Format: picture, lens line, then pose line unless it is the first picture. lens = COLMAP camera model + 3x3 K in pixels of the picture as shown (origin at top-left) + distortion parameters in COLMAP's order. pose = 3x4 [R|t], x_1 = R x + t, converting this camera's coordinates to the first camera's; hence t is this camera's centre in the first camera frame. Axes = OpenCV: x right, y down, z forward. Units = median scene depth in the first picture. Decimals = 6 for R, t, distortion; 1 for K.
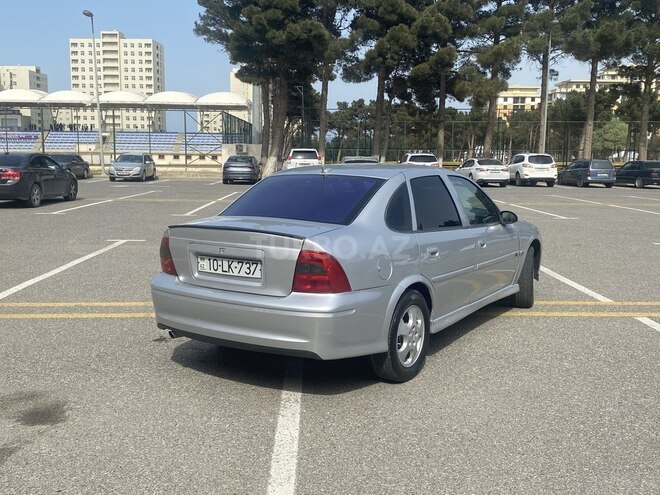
lens RADIAL K [[766.1, 0, 330.0], [0, 766.1, 247.5], [0, 0, 1]] dist [0.159469, -0.460913]
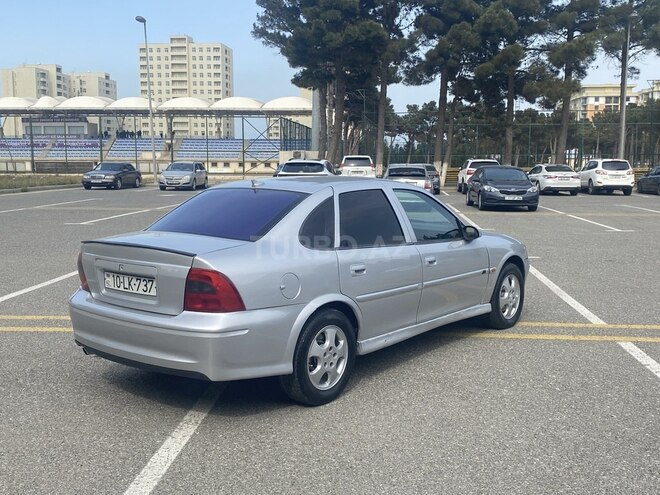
lens RADIAL K [[809.3, 0, 329.8], [0, 809.3, 257.3], [0, 0, 1]] dist [0.127509, -0.348630]
pose [[0.993465, 0.008269, -0.113835, 0.176479], [-0.008327, 0.999965, -0.000036, -0.007827], [0.113830, 0.000984, 0.993500, -0.002301]]
